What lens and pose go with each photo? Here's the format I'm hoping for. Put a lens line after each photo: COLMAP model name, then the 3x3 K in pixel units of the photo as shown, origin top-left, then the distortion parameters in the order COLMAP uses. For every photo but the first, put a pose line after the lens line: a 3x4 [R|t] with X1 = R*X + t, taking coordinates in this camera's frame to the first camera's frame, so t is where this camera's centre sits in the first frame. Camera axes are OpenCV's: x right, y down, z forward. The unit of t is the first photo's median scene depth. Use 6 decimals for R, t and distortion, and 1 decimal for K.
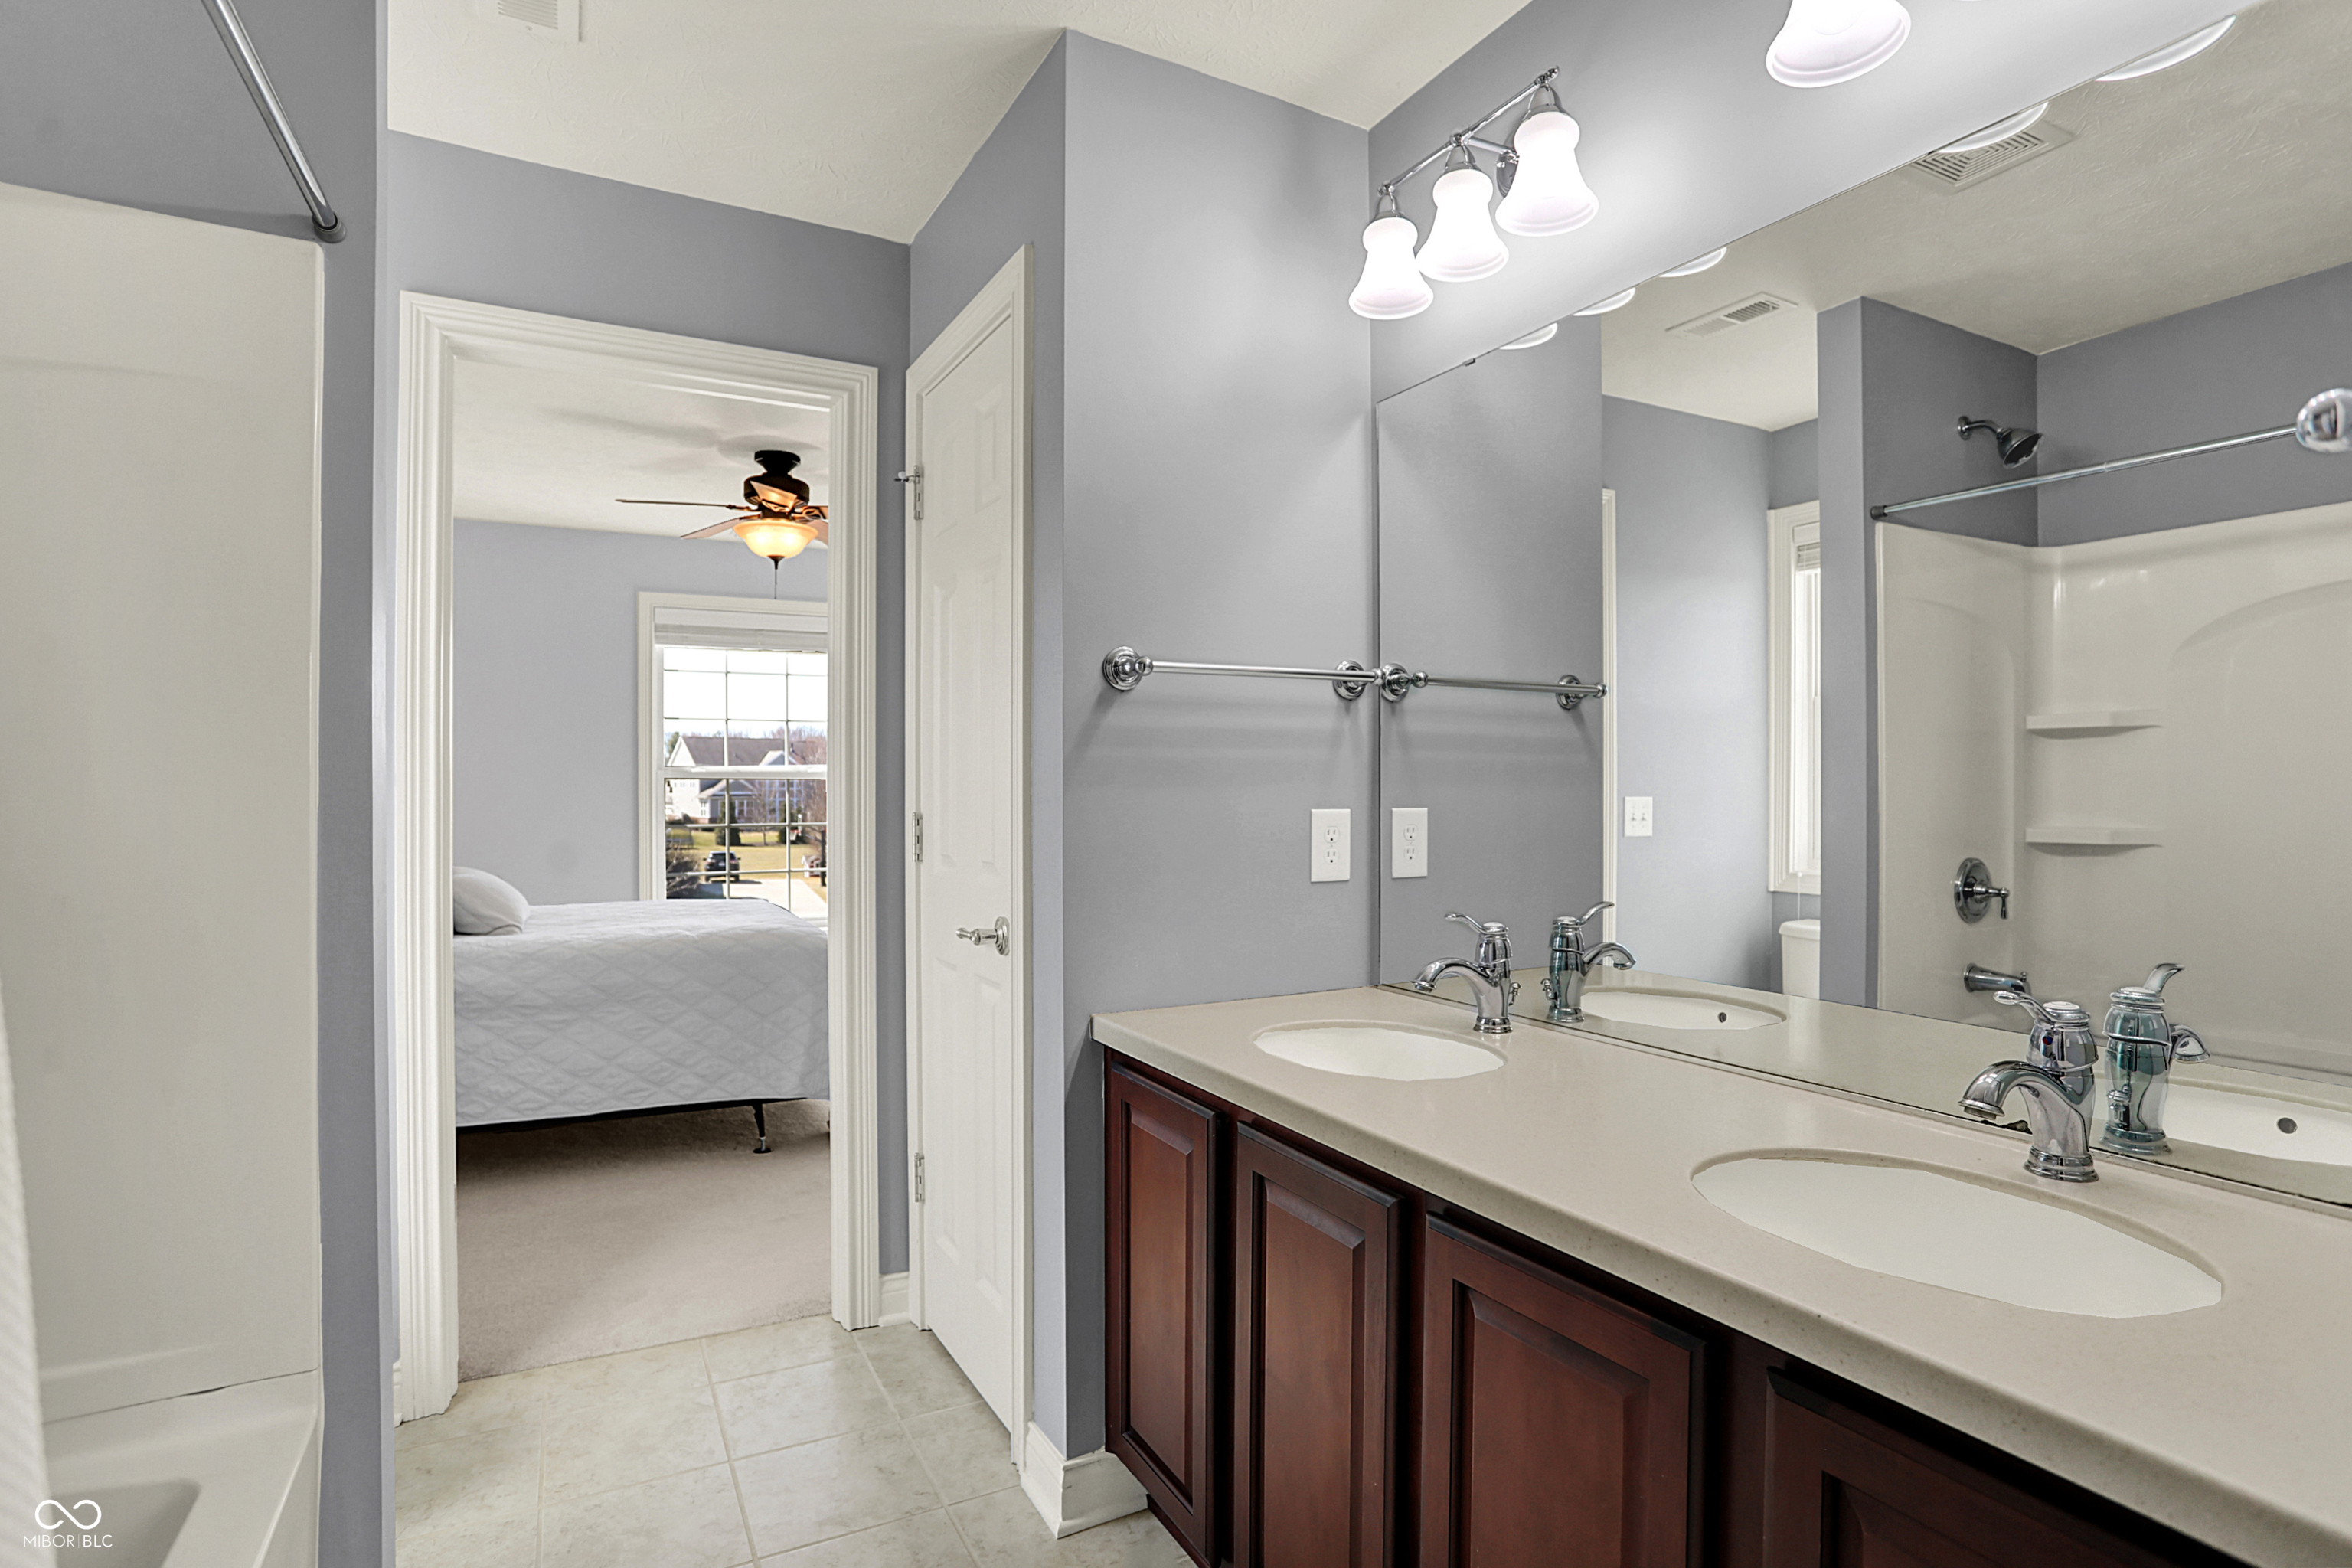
lens RADIAL K [[1175.6, 0, 1176.0], [0, 1175.6, 784.0], [0, 0, 1]] dist [-0.001205, -0.000015]
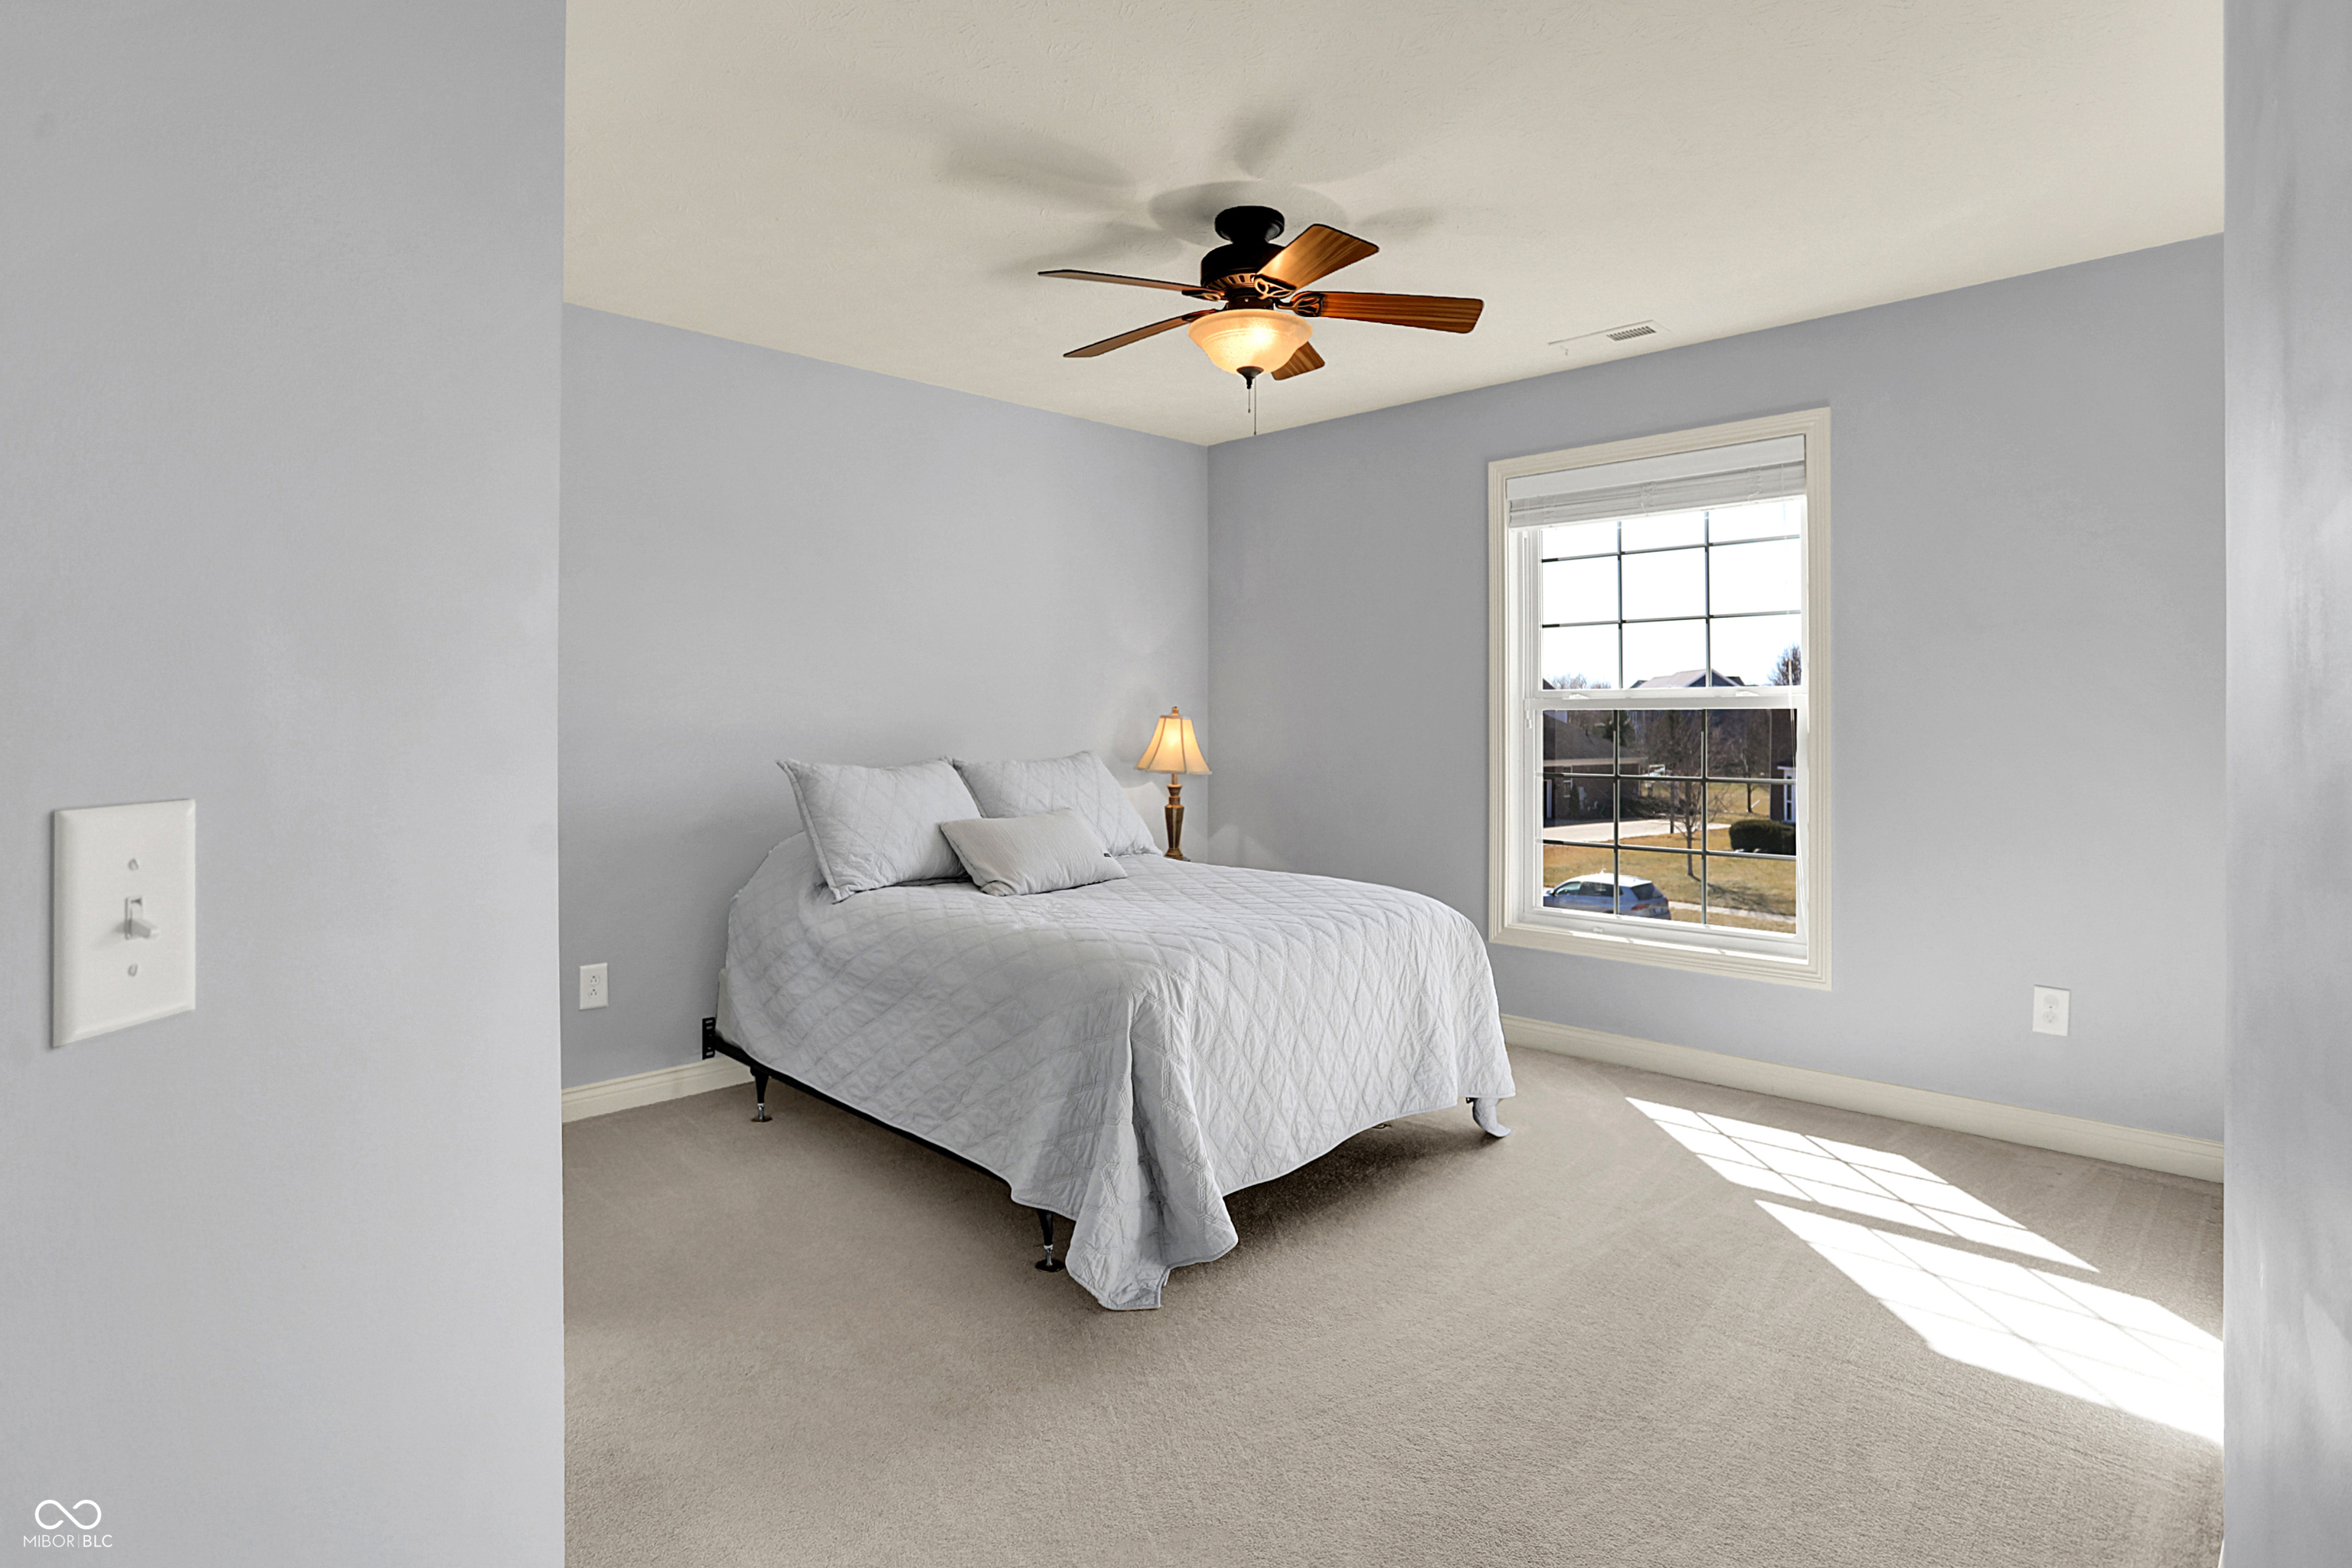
lens RADIAL K [[1167.0, 0, 1174.9], [0, 1167.0, 710.1], [0, 0, 1]] dist [0.000543, 0.000044]
pose [[0.272711, -0.009965, -0.962044, 0.325243], [0.006927, 0.999941, -0.008394, 0.000305], [0.962071, -0.004375, 0.272764, 0.929342]]
